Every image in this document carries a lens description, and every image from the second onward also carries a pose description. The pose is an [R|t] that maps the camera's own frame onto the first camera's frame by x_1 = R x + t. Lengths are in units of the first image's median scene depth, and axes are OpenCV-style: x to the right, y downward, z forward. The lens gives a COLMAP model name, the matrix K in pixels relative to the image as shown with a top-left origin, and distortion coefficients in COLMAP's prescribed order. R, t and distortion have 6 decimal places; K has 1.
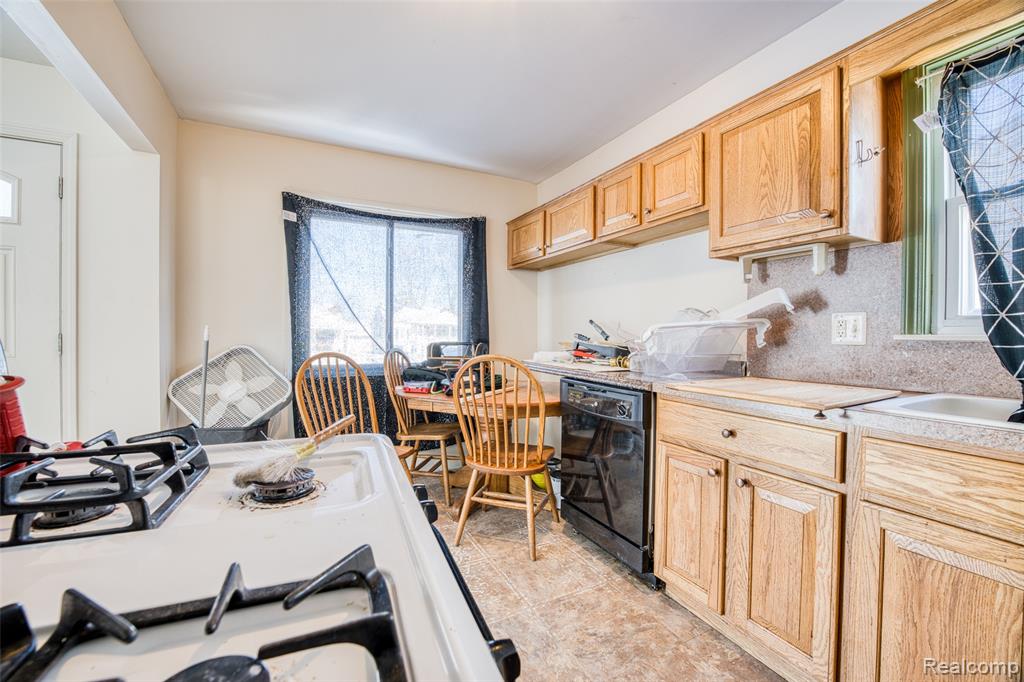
lens RADIAL K [[436.0, 0, 512.0], [0, 436.0, 341.0], [0, 0, 1]] dist [-0.000804, -0.000151]
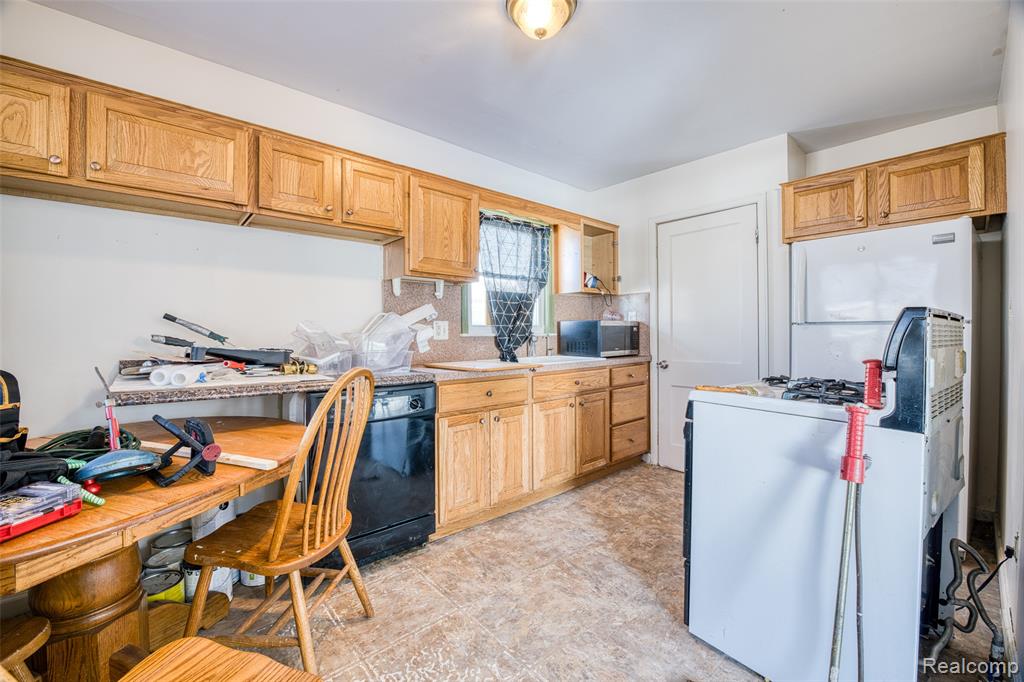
lens RADIAL K [[436.0, 0, 512.0], [0, 436.0, 341.0], [0, 0, 1]] dist [-0.000804, -0.000151]
pose [[-0.279439, -0.019269, 0.959970, -0.993796], [0.019741, 0.999472, 0.025808, -0.025726], [-0.959960, 0.026163, -0.278911, 1.219832]]
